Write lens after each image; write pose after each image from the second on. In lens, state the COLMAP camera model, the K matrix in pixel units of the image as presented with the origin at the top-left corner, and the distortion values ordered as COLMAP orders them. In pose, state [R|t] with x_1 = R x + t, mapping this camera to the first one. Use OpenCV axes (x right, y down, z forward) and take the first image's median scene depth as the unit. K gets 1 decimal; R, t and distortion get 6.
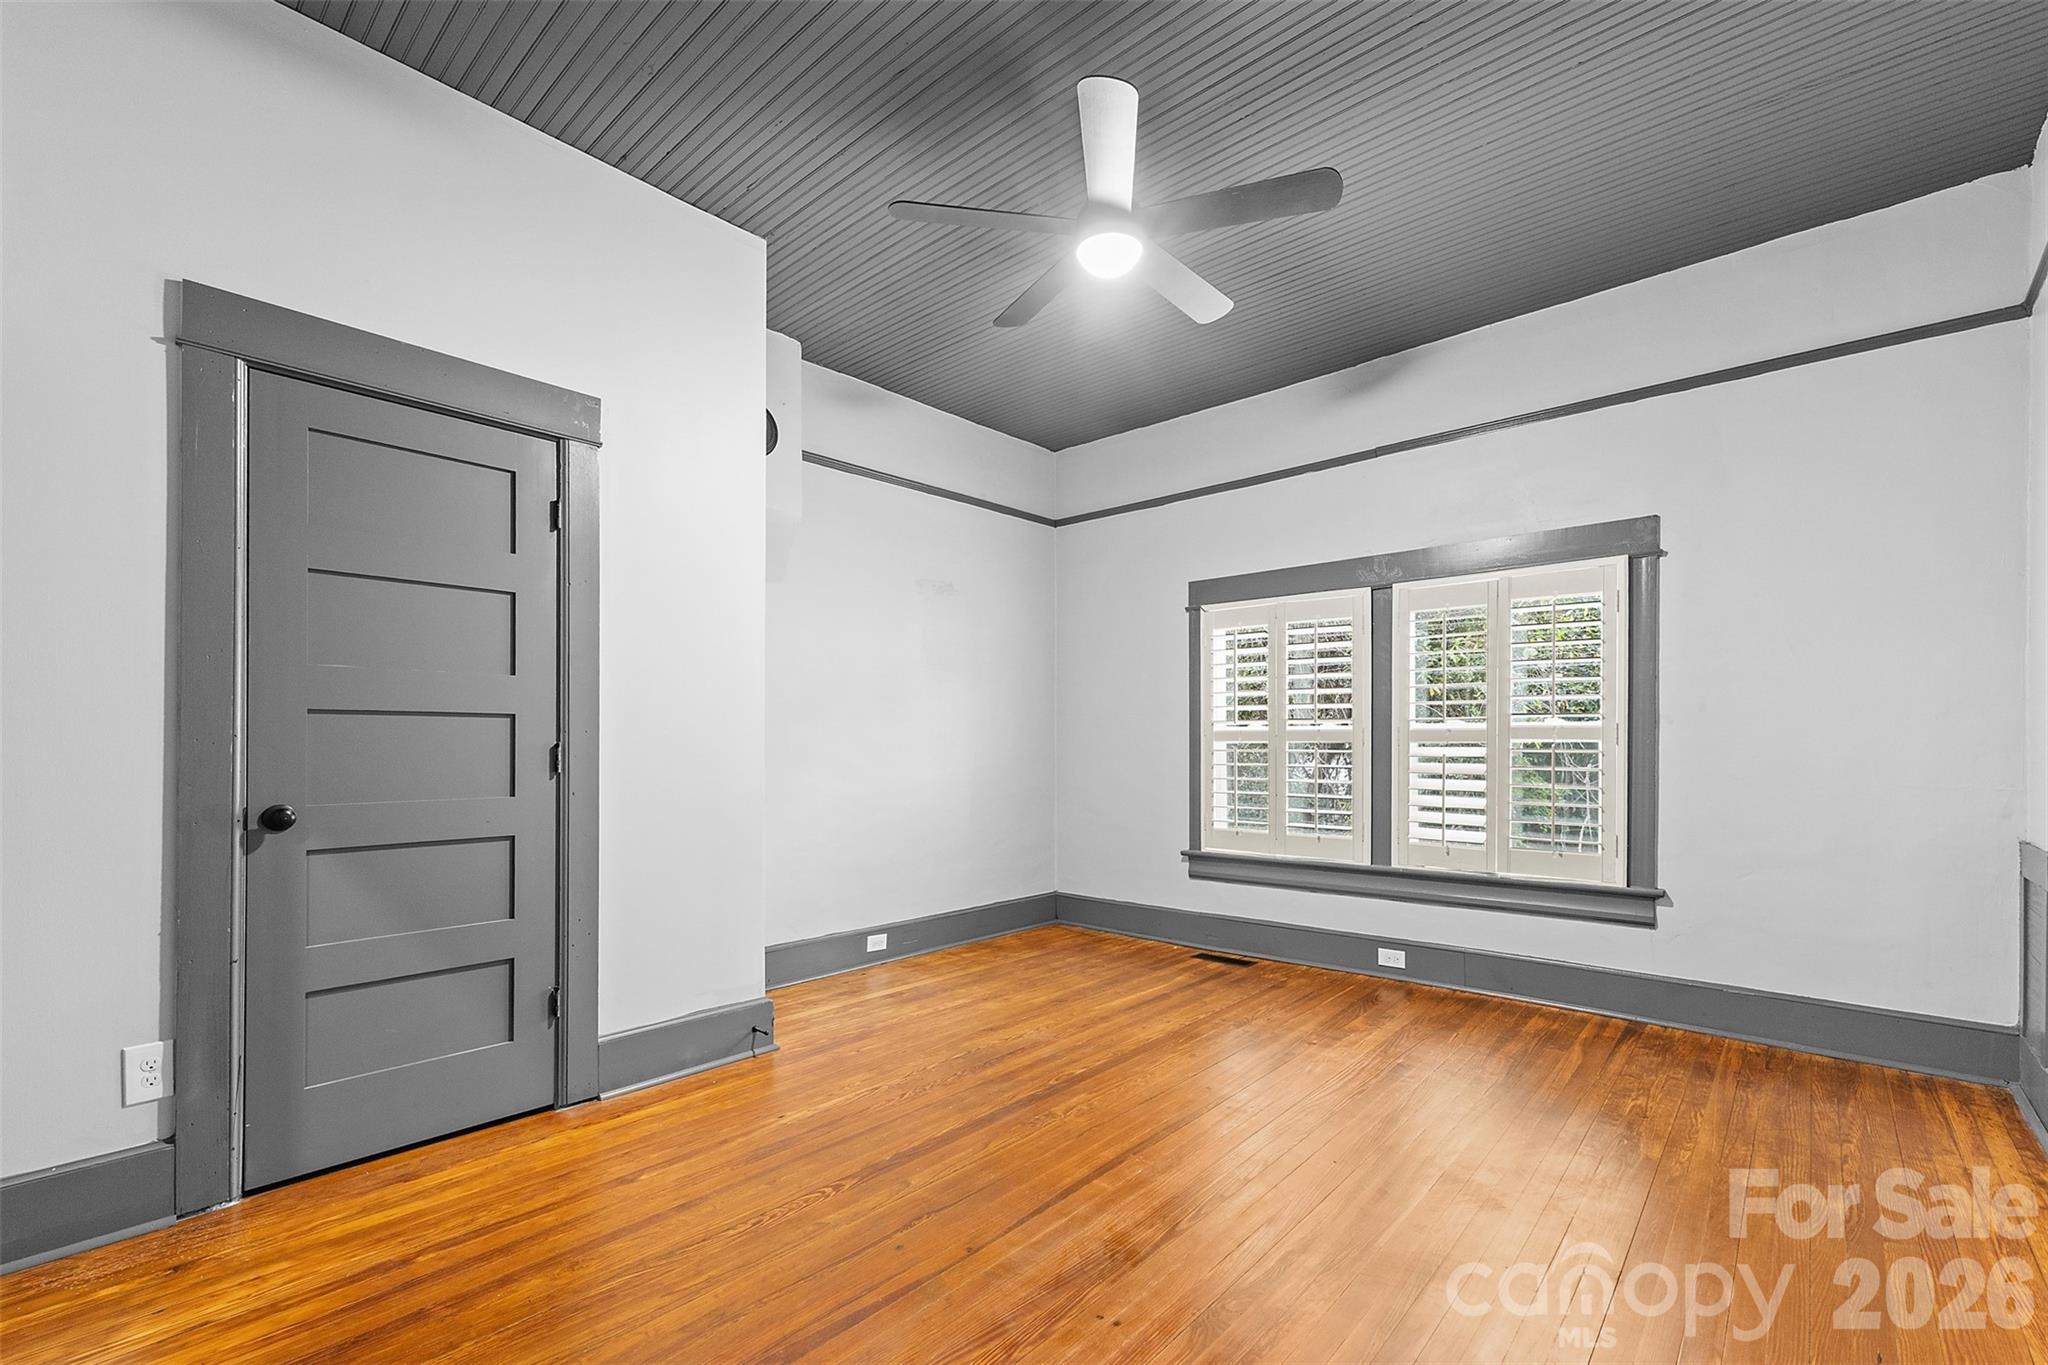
lens RADIAL K [[880.0, 0, 1083.0], [0, 880.0, 742.9], [0, 0, 1]] dist [0.001957, 0.001023]
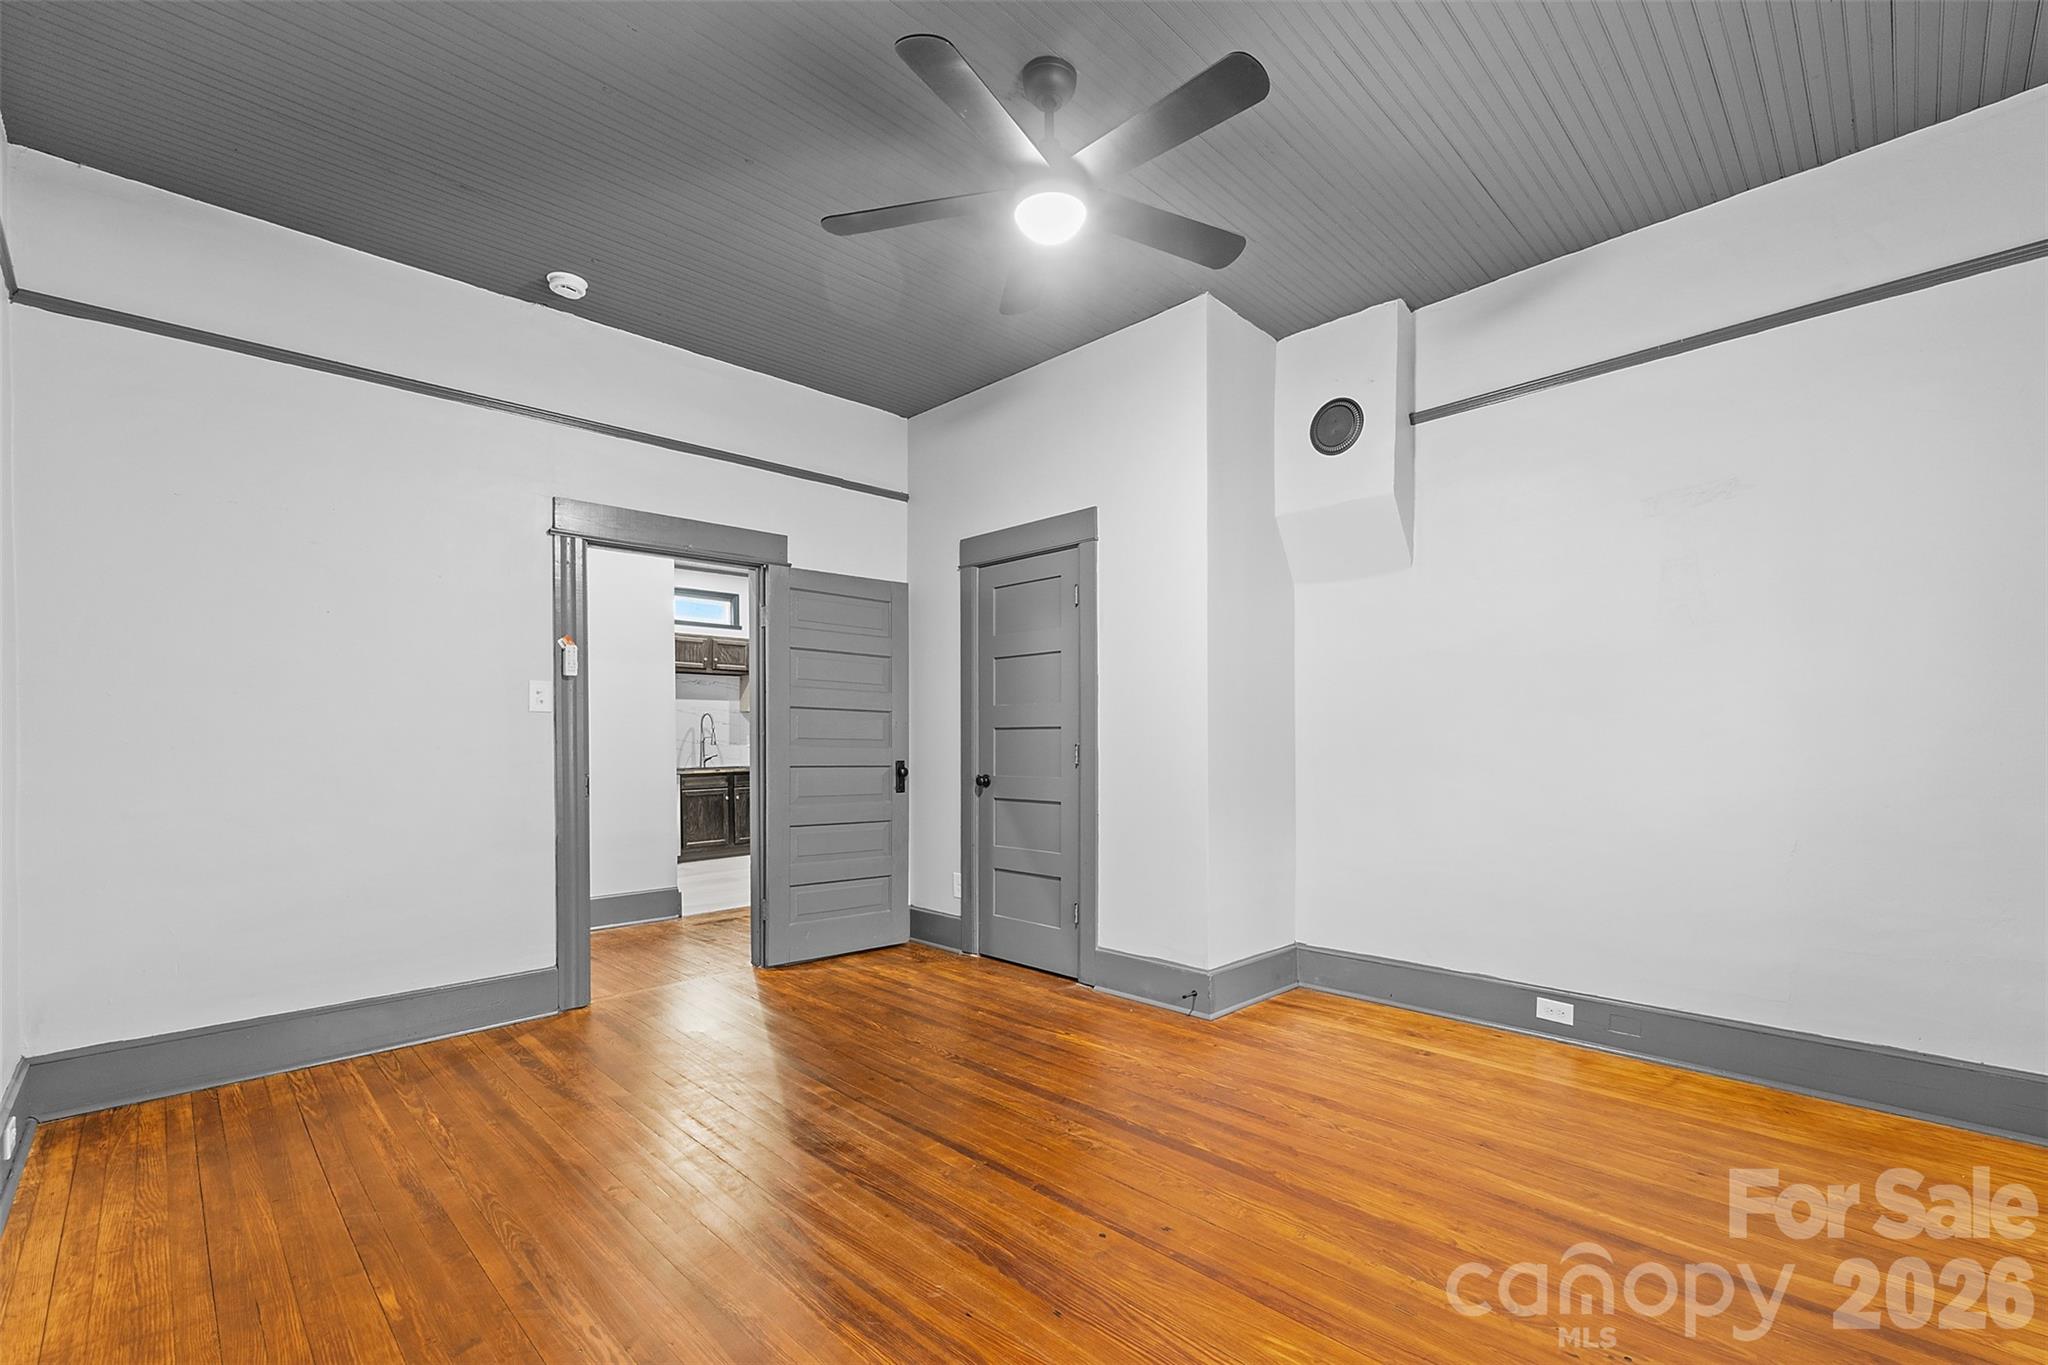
lens RADIAL K [[880.0, 0, 991.9], [0, 880.0, 765.5], [0, 0, 1]] dist [0.001957, 0.001023]
pose [[-0.103538, 0.030892, -0.994146, 0.974331], [0.001983, 0.999522, 0.030852, -0.012415], [0.994624, 0.001223, -0.103550, 1.048272]]
